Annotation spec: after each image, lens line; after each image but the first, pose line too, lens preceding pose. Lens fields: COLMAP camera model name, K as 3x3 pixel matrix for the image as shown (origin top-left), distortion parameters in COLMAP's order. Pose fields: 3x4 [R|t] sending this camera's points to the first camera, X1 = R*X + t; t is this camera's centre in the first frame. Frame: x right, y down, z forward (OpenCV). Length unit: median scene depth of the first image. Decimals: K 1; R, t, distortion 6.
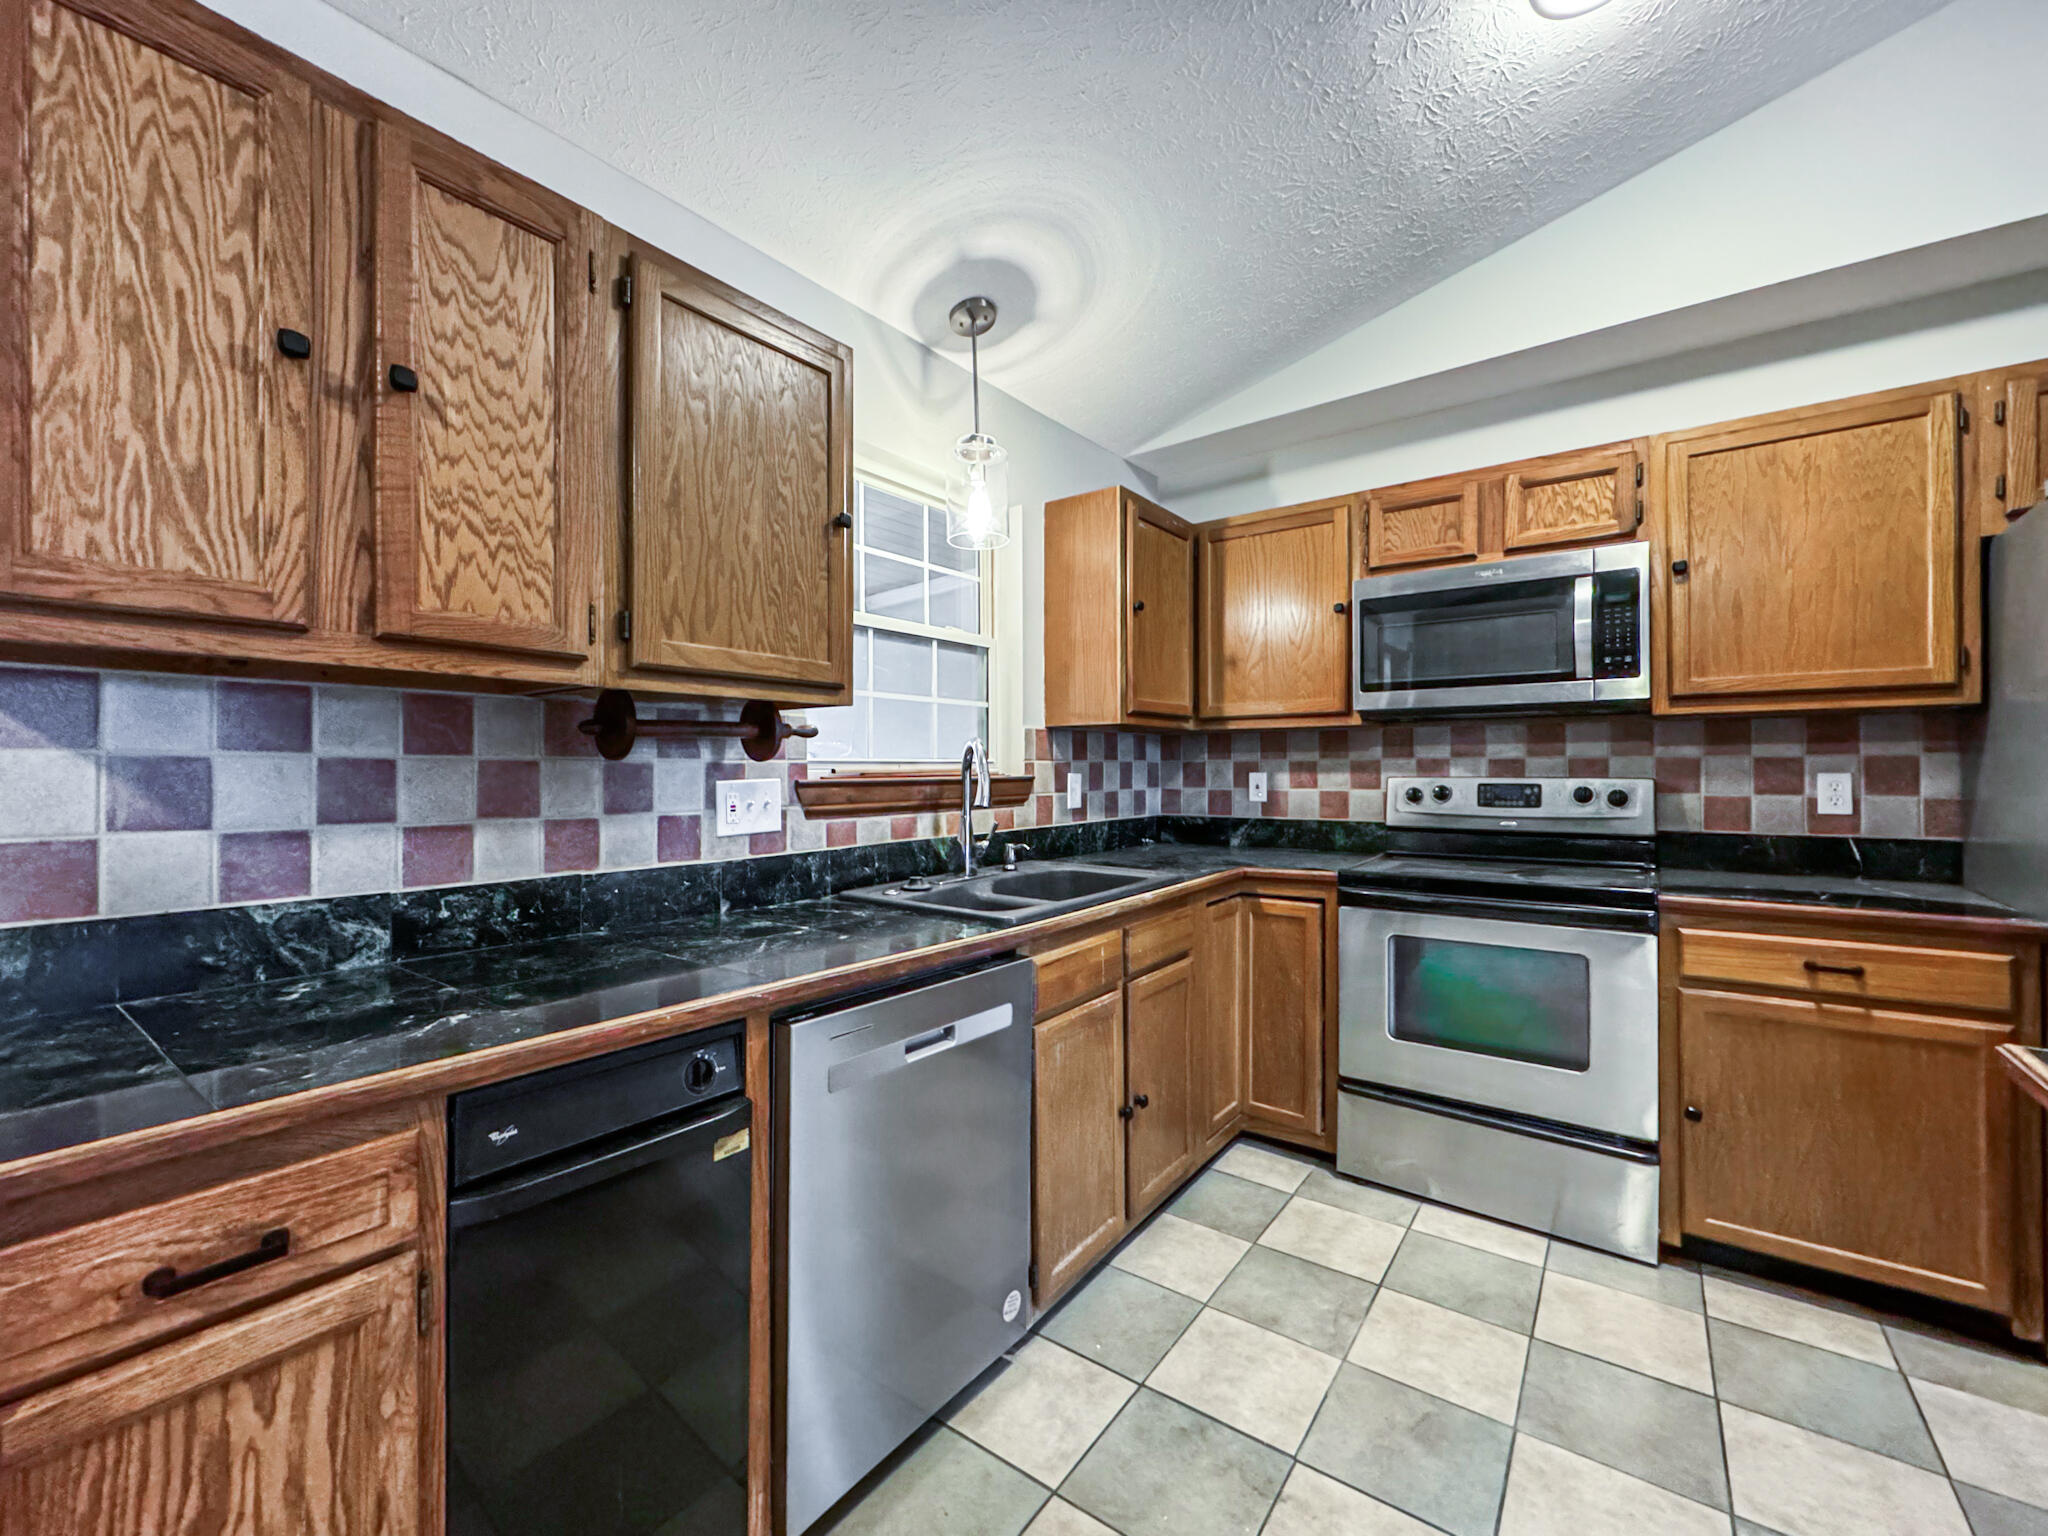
lens RADIAL K [[848.1, 0, 1024.0], [0, 848.1, 768.0], [0, 0, 1]] dist [-0.000800, 0.000100]
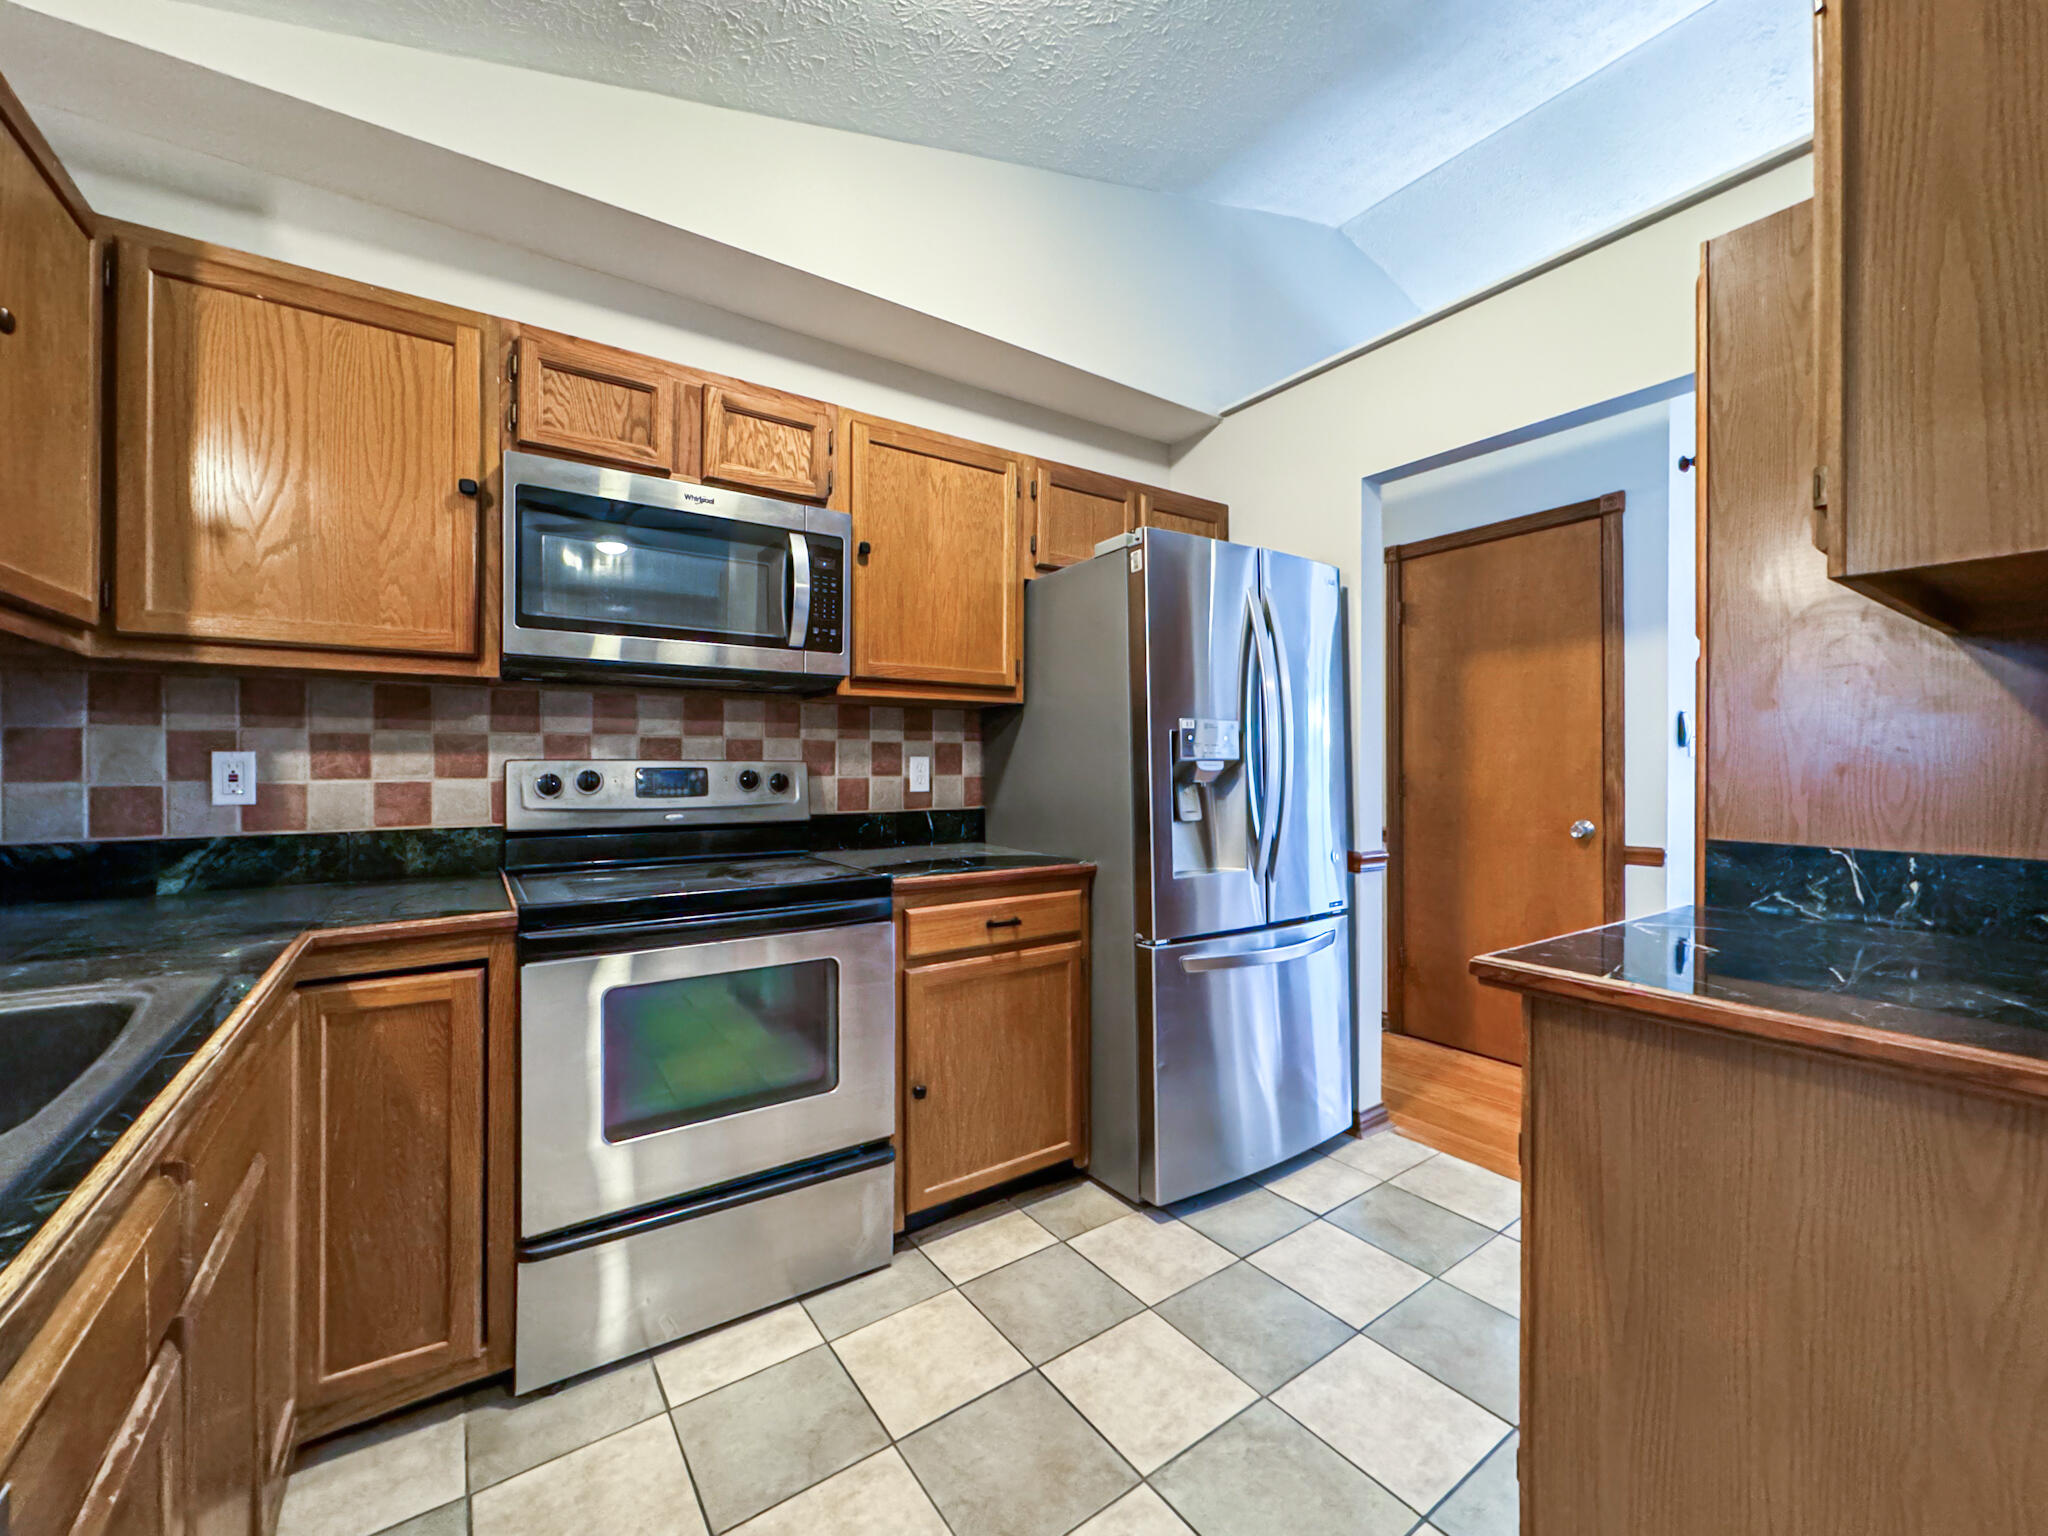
lens RADIAL K [[825.7, 0, 1024.0], [0, 825.7, 768.0], [0, 0, 1]] dist [0.000156, 0.000055]
pose [[0.325917, -0.002208, 0.945396, -0.088084], [-0.003873, 0.999986, 0.003670, 0.017876], [-0.945390, -0.004858, 0.325904, 0.521101]]
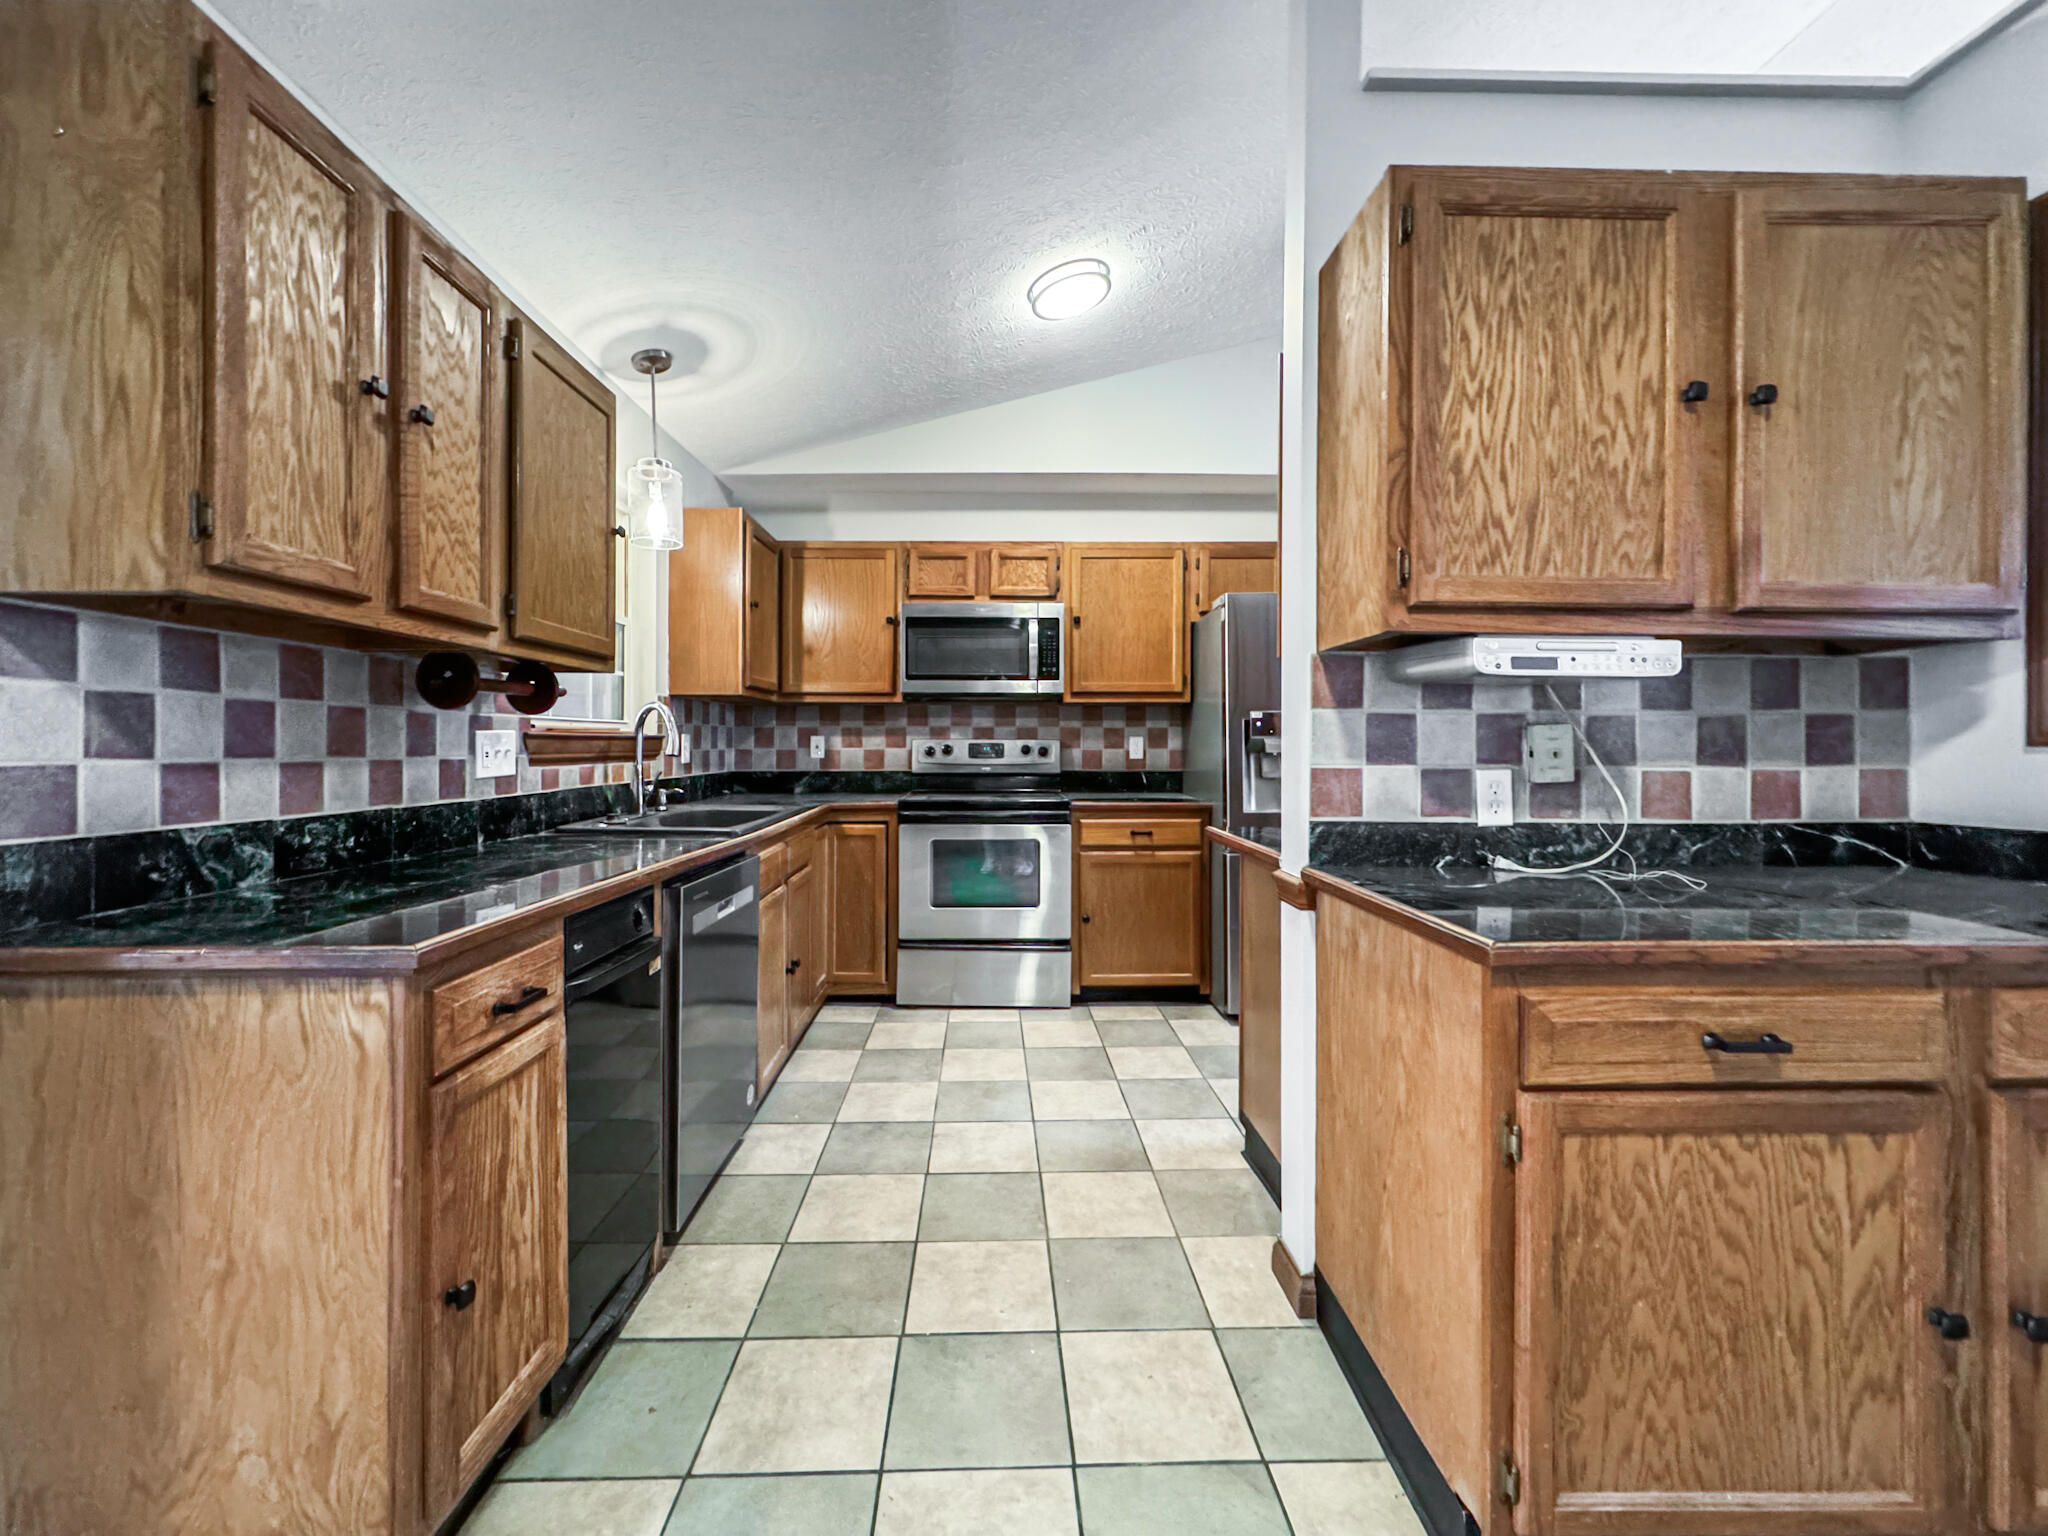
lens RADIAL K [[833.7, 0, 1026.5], [0, 833.7, 750.8], [0, 0, 1]] dist [-0.000209, 0.000009]
pose [[0.781787, -0.000881, 0.623545, -0.409048], [-0.004268, 0.999968, 0.006764, 0.026952], [-0.623531, -0.007949, 0.781758, -0.309553]]
